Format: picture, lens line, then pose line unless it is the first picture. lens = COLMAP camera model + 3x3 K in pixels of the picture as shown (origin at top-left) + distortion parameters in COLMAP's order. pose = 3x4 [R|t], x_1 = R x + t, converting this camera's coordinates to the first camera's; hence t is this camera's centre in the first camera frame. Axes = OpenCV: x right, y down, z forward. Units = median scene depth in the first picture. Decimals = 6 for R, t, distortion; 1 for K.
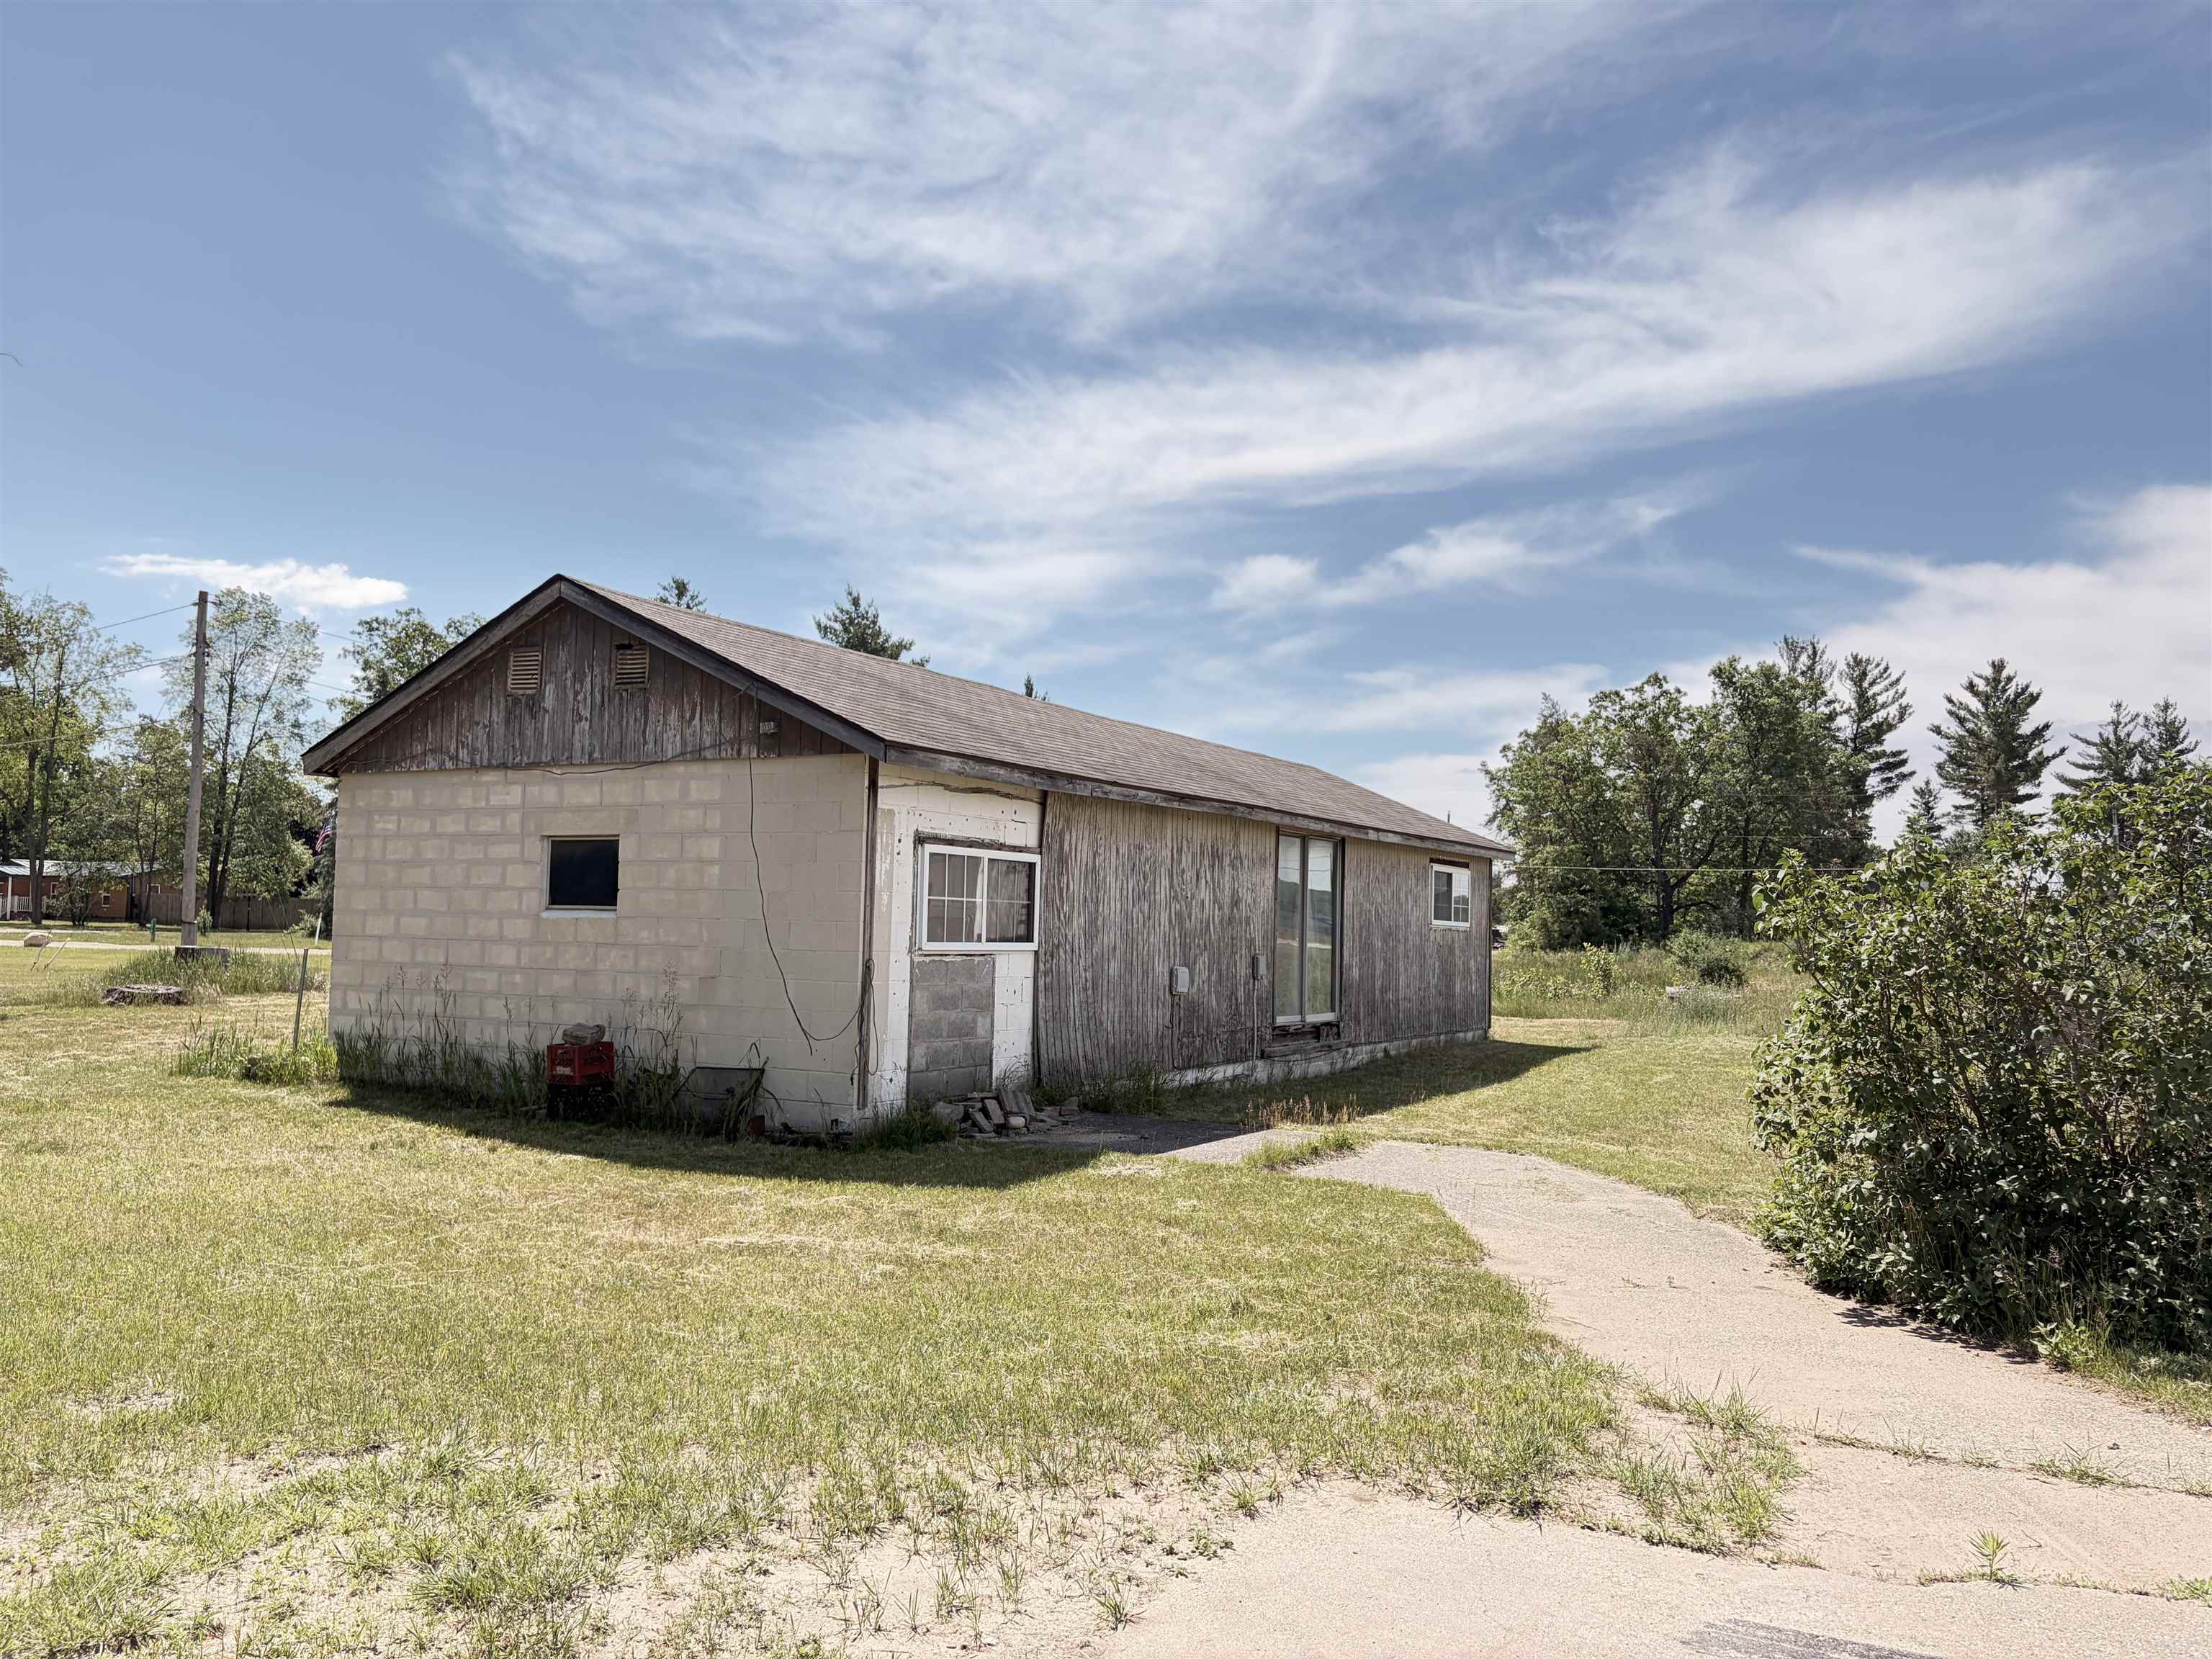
lens RADIAL K [[1695.7, 0, 1112.7], [0, 1695.7, 842.1], [0, 0, 1]] dist [0.058293, -0.052756]
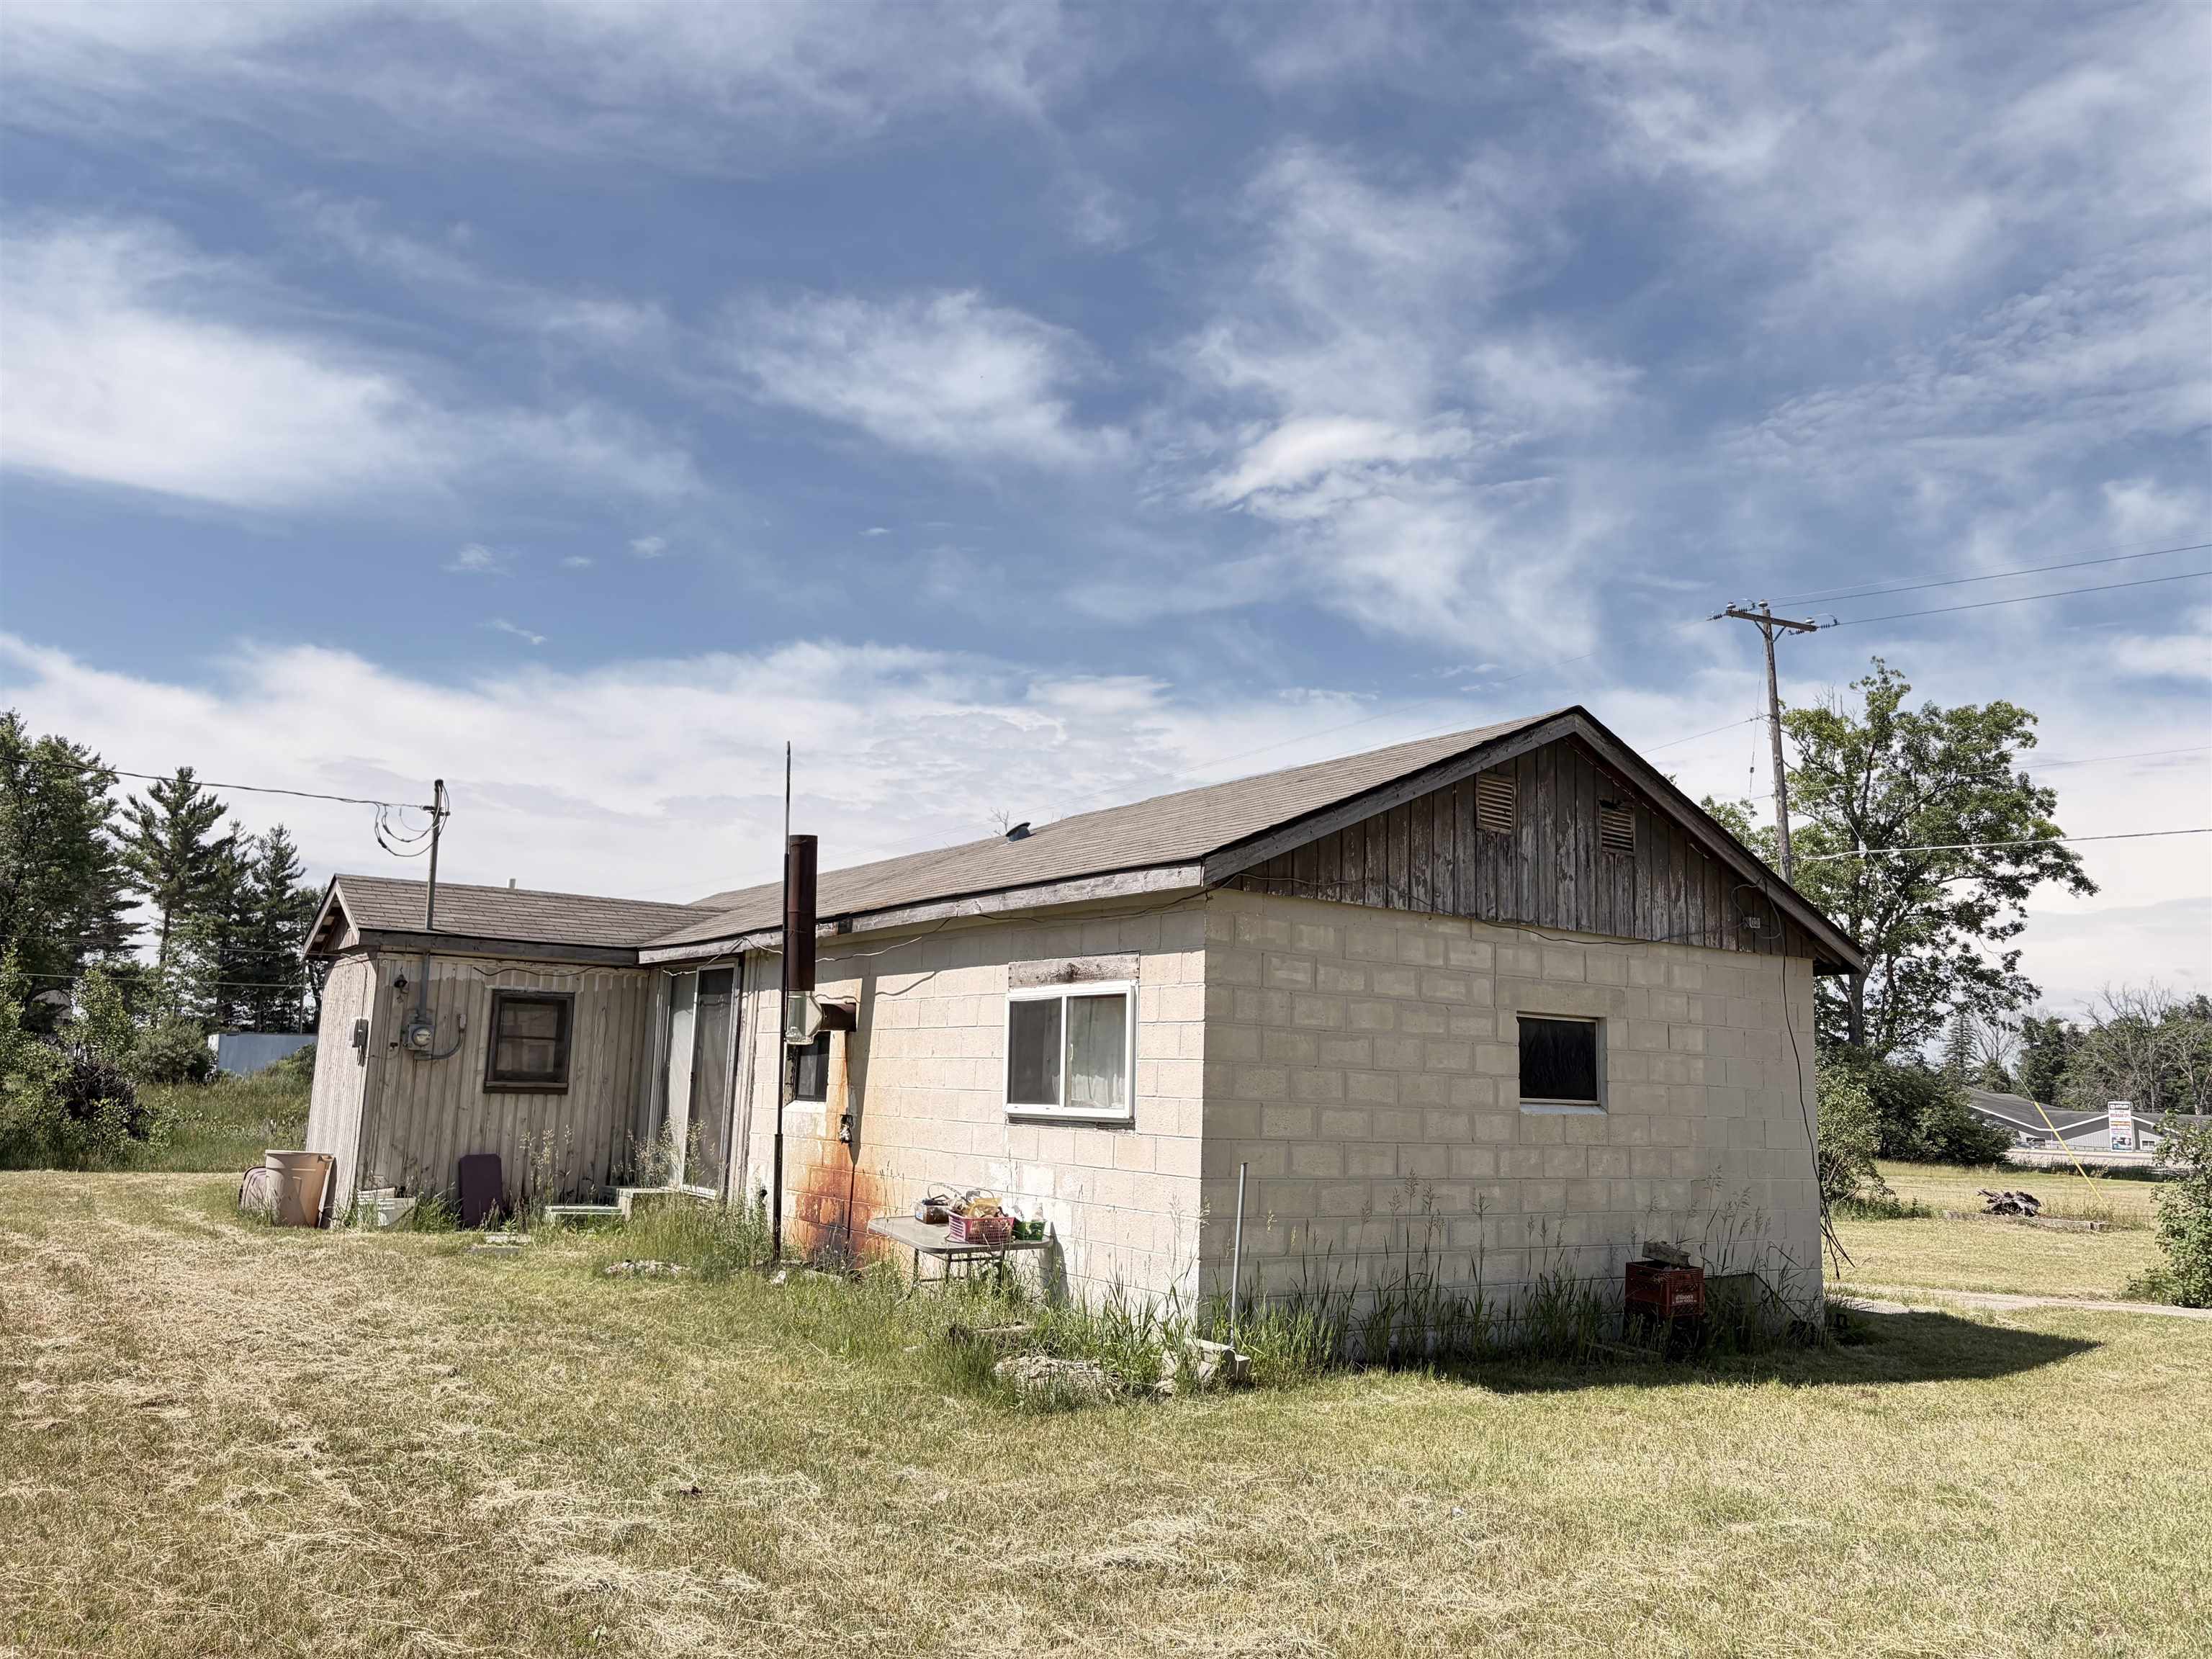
lens RADIAL K [[1695.7, 0, 1107.0], [0, 1695.7, 810.8], [0, 0, 1]] dist [0.058293, -0.052756]
pose [[0.418531, 0.139474, 0.897429, -1.141322], [-0.069036, 0.990164, -0.121691, 0.013849], [-0.905575, -0.011023, 0.424044, 0.824756]]
